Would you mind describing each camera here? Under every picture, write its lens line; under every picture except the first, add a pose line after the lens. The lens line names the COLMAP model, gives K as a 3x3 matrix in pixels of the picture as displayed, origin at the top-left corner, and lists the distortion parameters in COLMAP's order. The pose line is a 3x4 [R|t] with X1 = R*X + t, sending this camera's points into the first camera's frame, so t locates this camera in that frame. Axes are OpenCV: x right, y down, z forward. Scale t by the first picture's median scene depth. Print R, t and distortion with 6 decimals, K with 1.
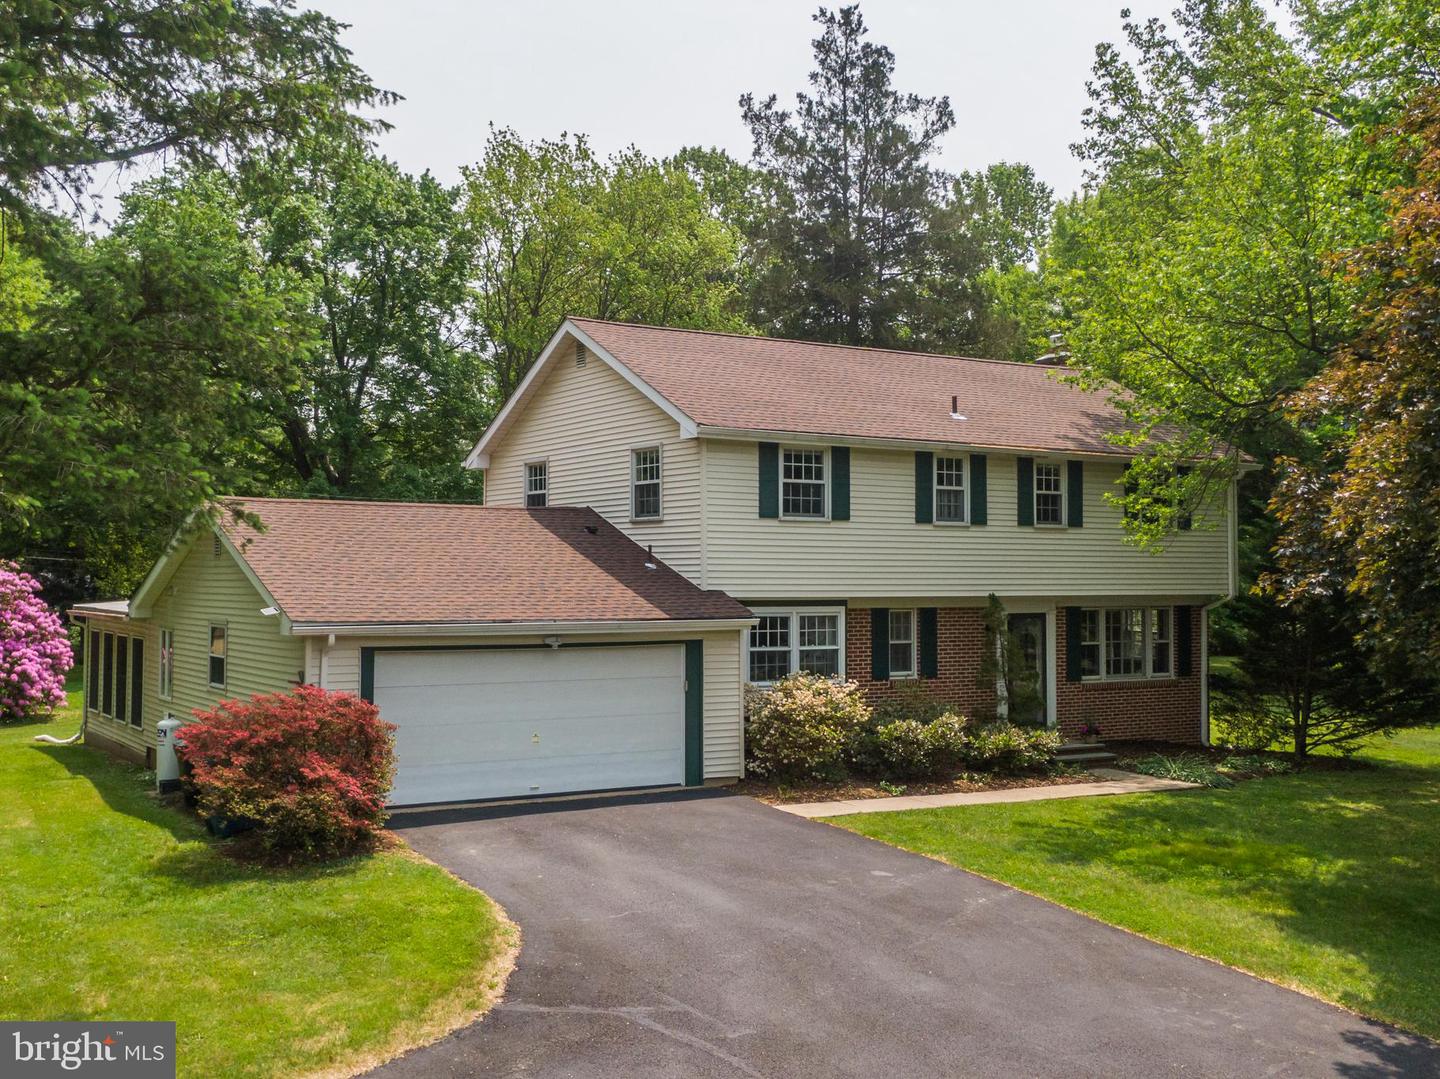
lens RADIAL K [[1569.4, 0, 720.0], [0, 1569.4, 539.5], [0, 0, 1]] dist [-0.000572, 0.008349]
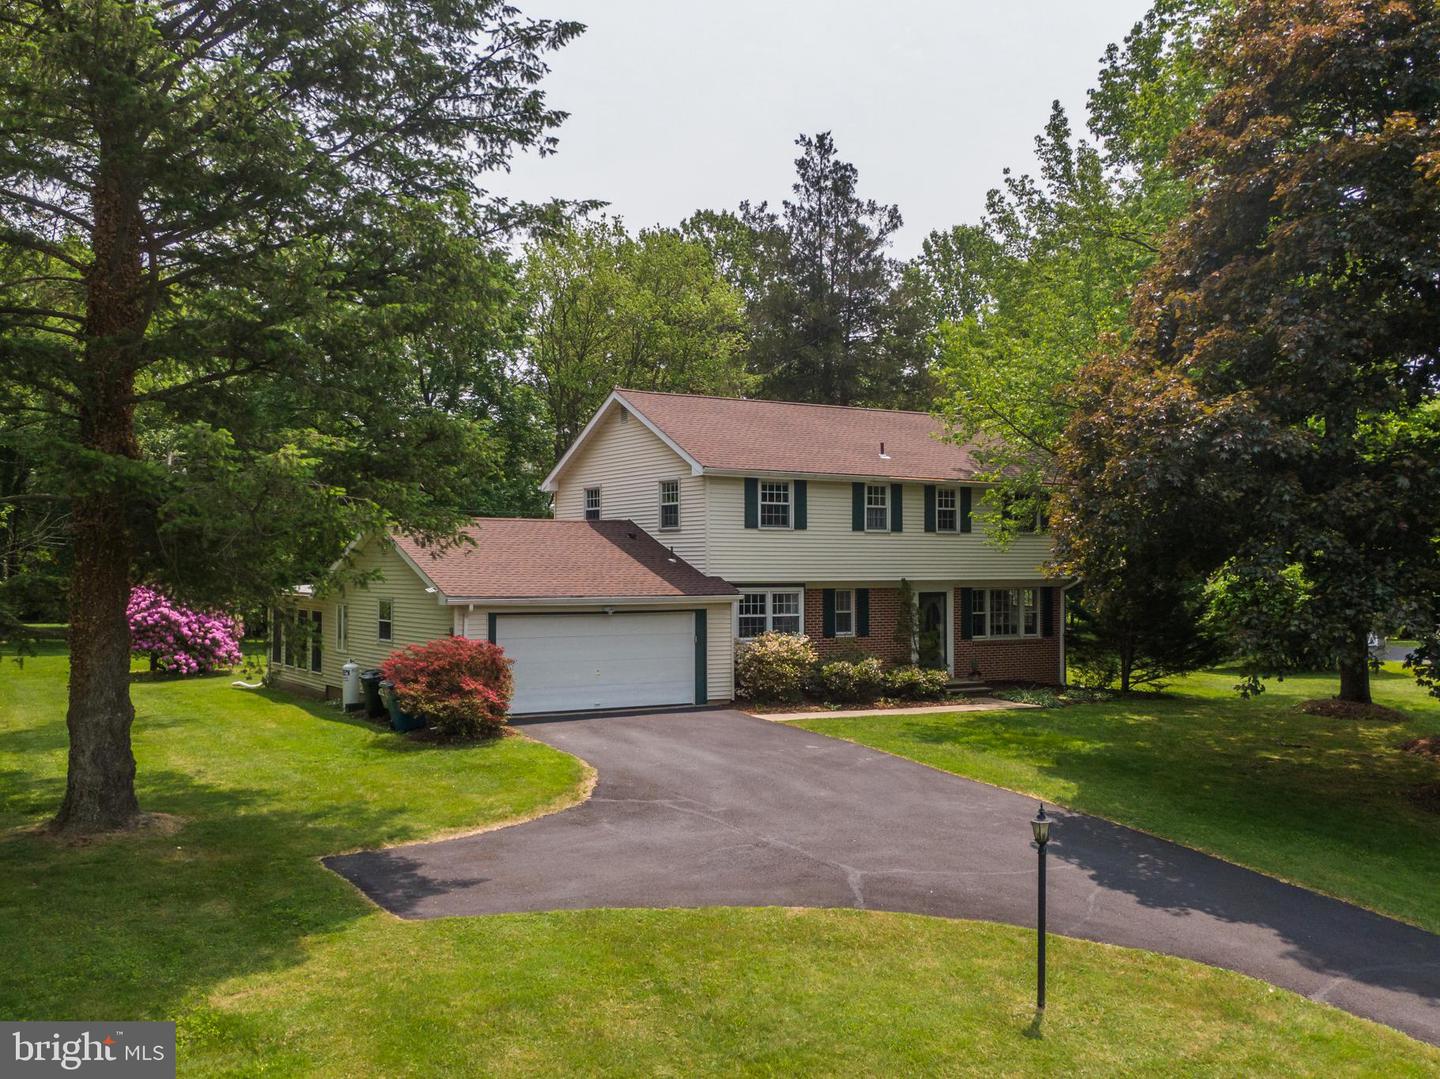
lens RADIAL K [[1462.2, 0, 785.1], [0, 1462.2, 543.6], [0, 0, 1]] dist [0.020364, 0.008769]
pose [[0.999510, -0.001824, 0.031245, 0.018727], [0.001569, 0.999965, 0.008165, -0.009796], [-0.031258, -0.008112, 0.999478, -0.375279]]
